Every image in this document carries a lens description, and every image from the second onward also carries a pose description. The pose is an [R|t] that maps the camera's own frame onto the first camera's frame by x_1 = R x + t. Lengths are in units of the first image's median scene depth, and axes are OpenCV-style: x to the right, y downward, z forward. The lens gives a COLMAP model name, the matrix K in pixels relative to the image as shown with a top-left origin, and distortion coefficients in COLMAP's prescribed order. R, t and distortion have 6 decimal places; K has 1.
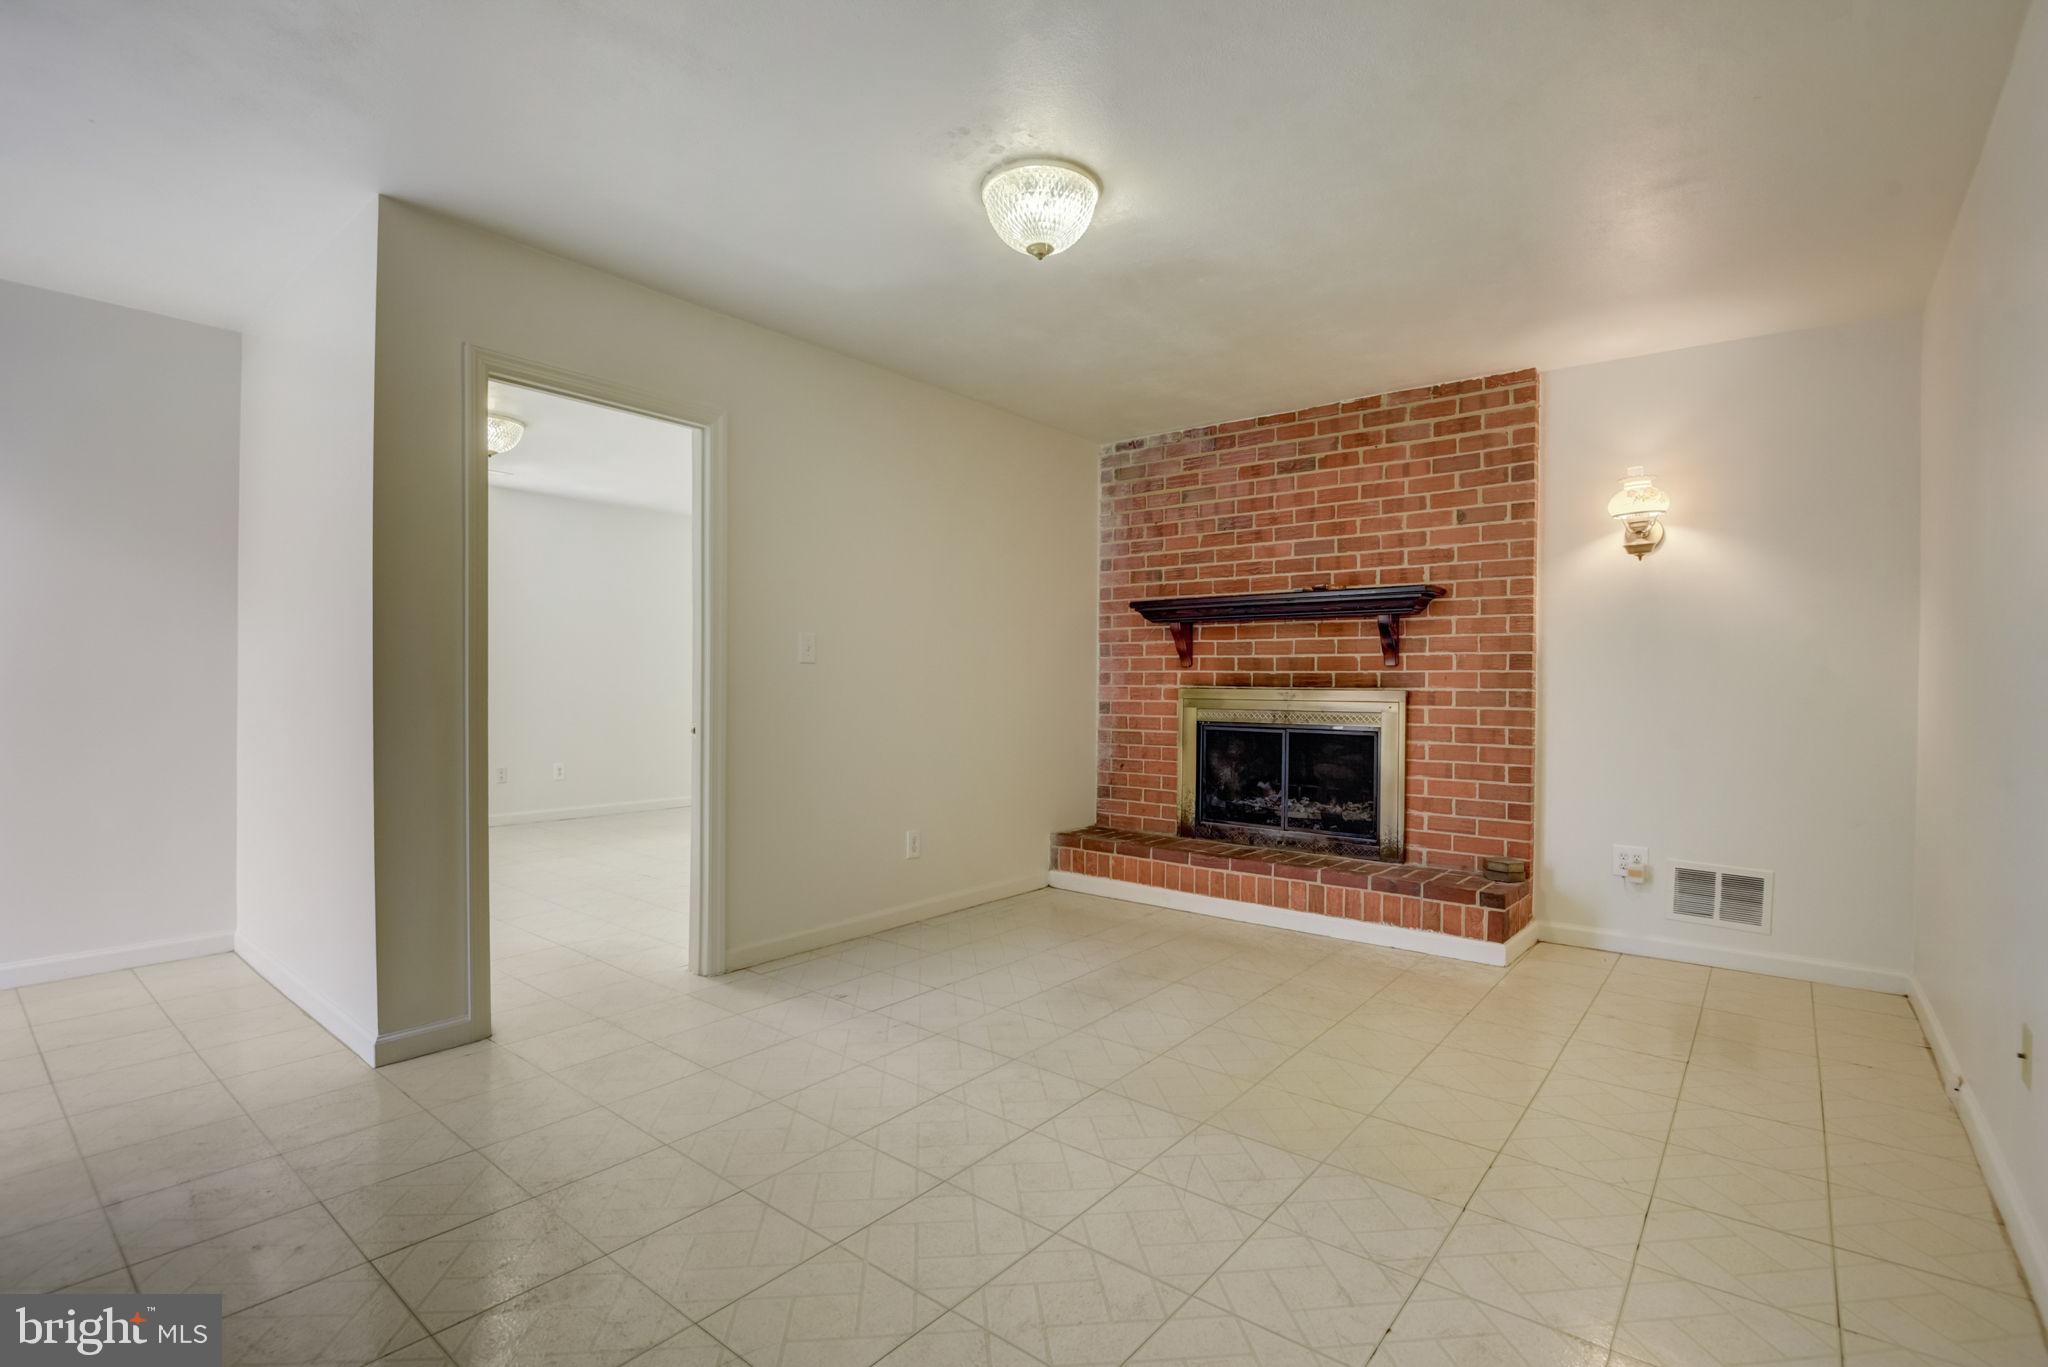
lens RADIAL K [[943.3, 0, 1021.5], [0, 943.3, 689.5], [0, 0, 1]] dist [-0.012825, -0.006711]
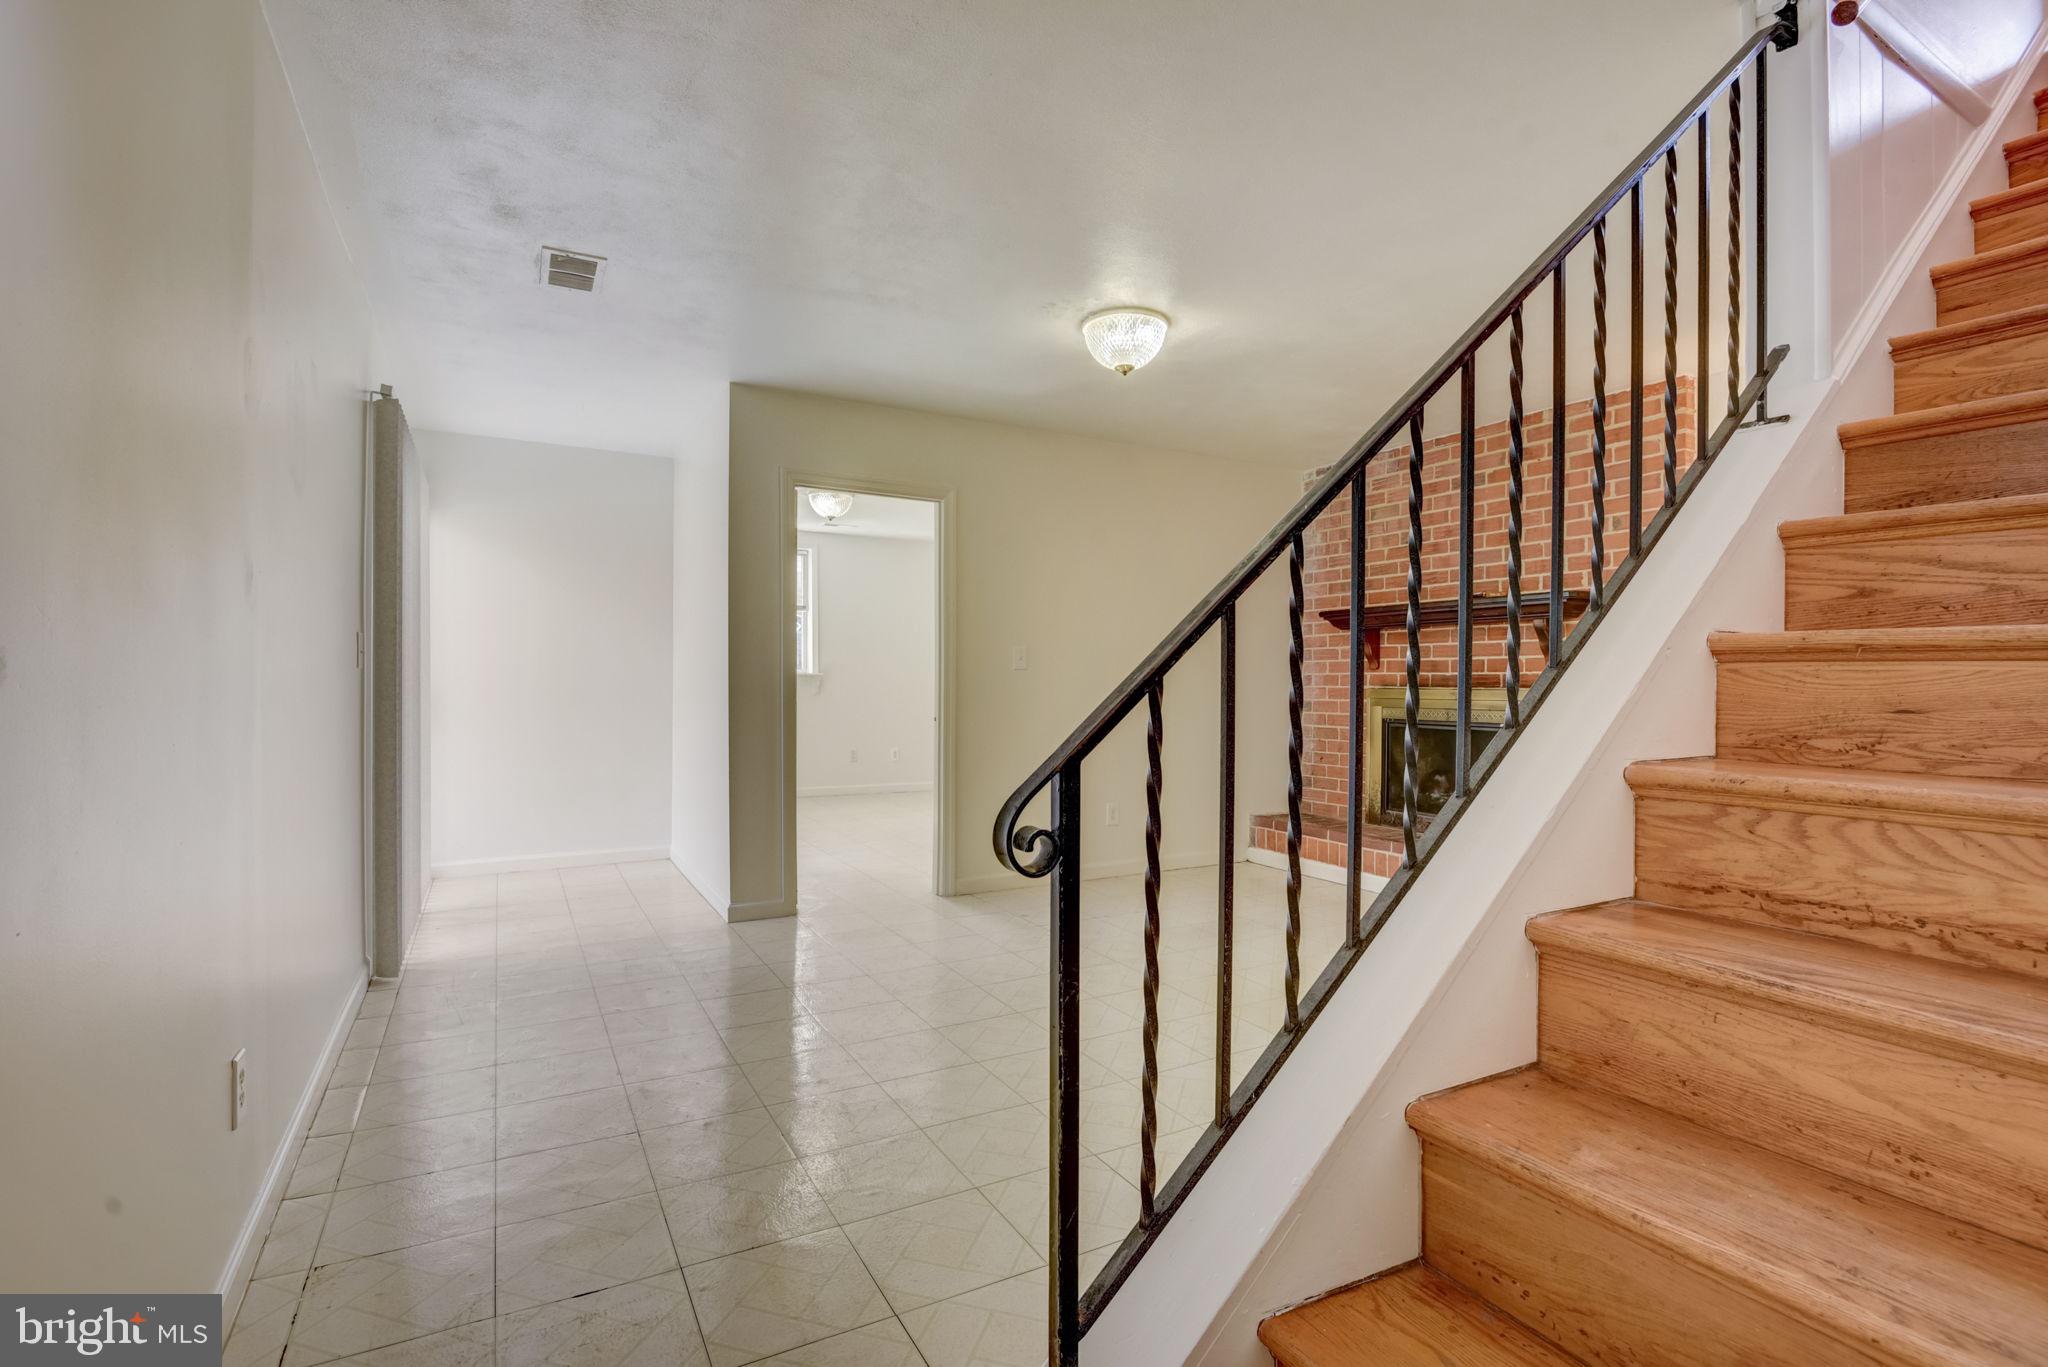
lens RADIAL K [[943.3, 0, 1021.5], [0, 943.3, 689.5], [0, 0, 1]] dist [-0.012825, -0.006711]
pose [[0.928372, 0.000479, -0.371652, 0.235000], [-0.000835, 0.999999, -0.000798, 0.001011], [0.371651, 0.001051, 0.928372, -0.198533]]
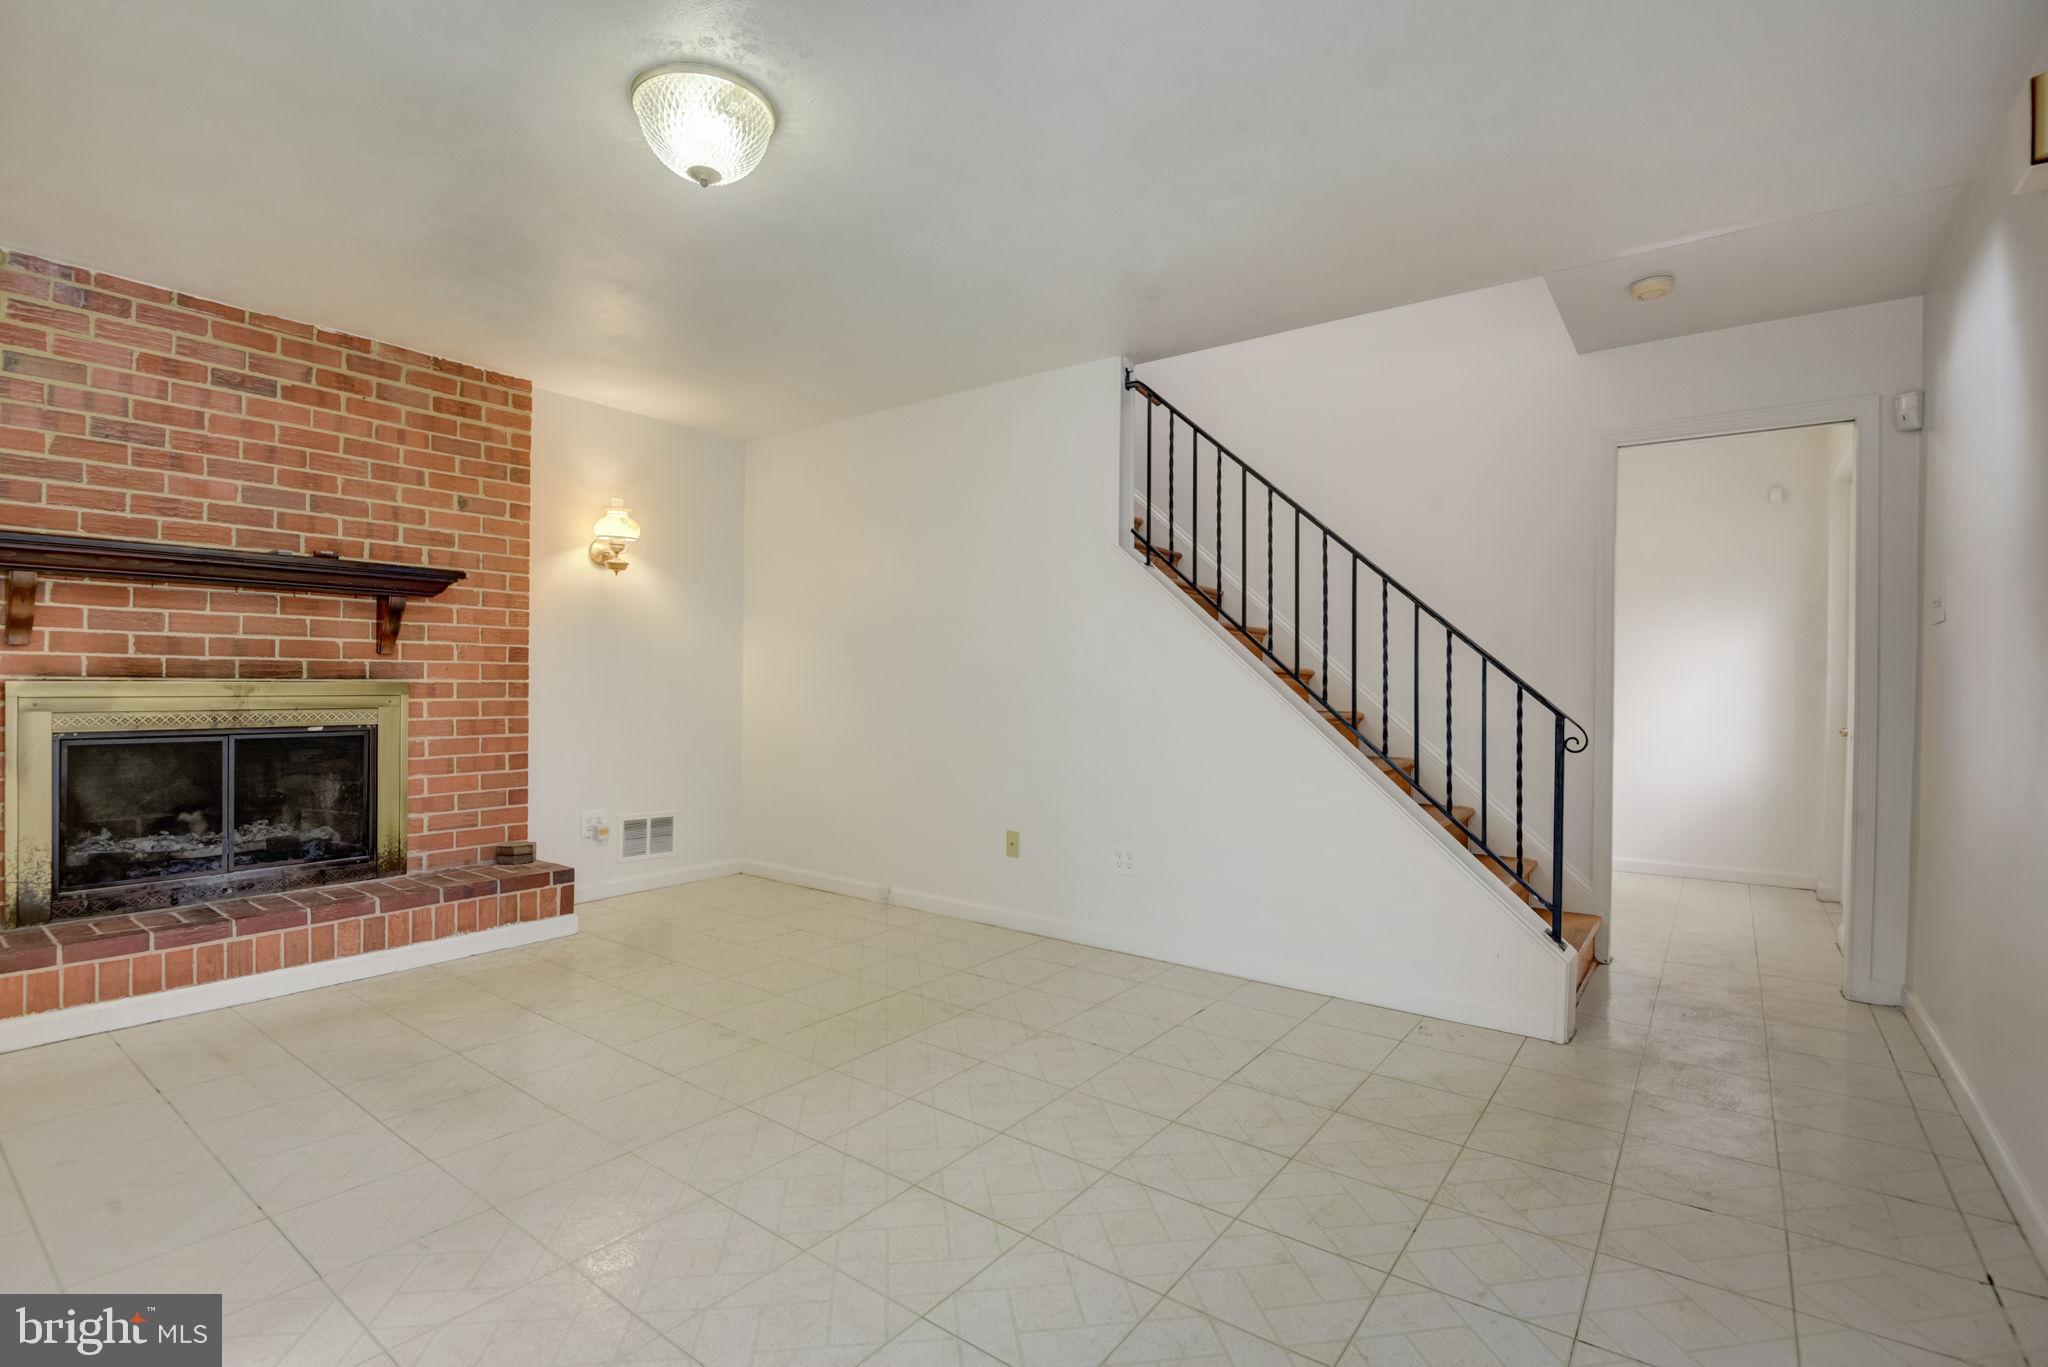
lens RADIAL K [[943.3, 0, 1021.5], [0, 943.3, 689.5], [0, 0, 1]] dist [-0.012825, -0.006711]
pose [[-0.036771, -0.015610, 0.999202, -0.512639], [-0.002864, 0.999876, 0.015515, -0.007616], [-0.999320, -0.002291, -0.036811, 0.443640]]
